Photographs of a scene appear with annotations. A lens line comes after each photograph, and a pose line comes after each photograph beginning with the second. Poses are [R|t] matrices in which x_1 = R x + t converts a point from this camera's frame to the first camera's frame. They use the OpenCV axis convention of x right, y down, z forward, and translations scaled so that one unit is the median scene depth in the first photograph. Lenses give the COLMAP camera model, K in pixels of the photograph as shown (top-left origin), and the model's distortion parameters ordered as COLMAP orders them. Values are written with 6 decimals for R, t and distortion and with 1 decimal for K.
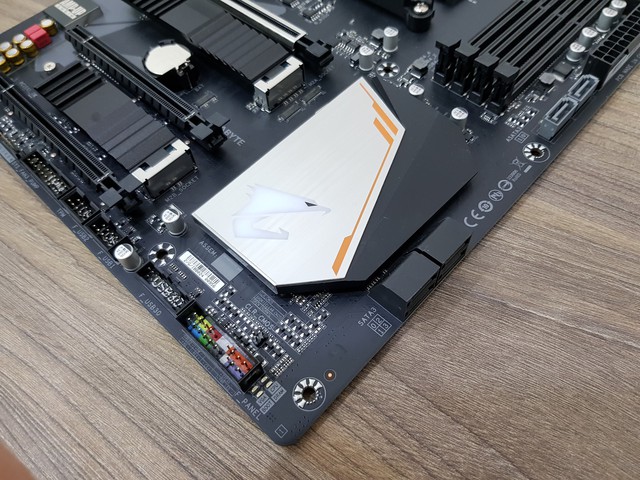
lens RADIAL K [[510.3, 0, 313.4], [0, 510.3, 240.4], [0, 0, 1]] dist [0.033086, -0.083070]
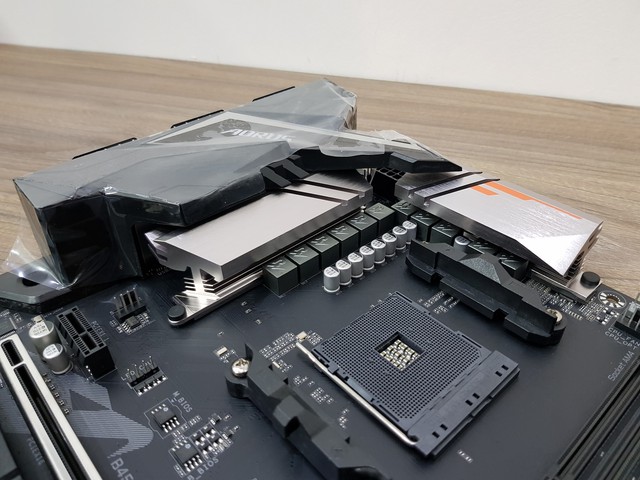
lens RADIAL K [[510.3, 0, 318.8], [0, 510.3, 241.4], [0, 0, 1]] dist [0.033086, -0.083070]
pose [[0.996237, 0.082796, -0.025623, 0.173168], [-0.086438, 0.927495, -0.363706, -0.589006], [-0.006348, 0.364552, 0.931161, 0.461907]]
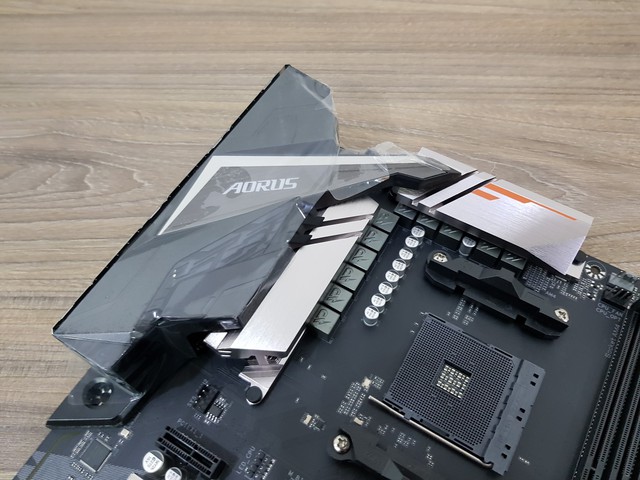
lens RADIAL K [[510.3, 0, 315.3], [0, 510.3, 245.1], [0, 0, 1]] dist [0.033086, -0.083070]
pose [[0.973616, -0.173665, 0.148028, -0.079625], [0.170596, 0.984779, 0.033283, -1.099650], [-0.151555, -0.007152, 0.988423, 0.339488]]
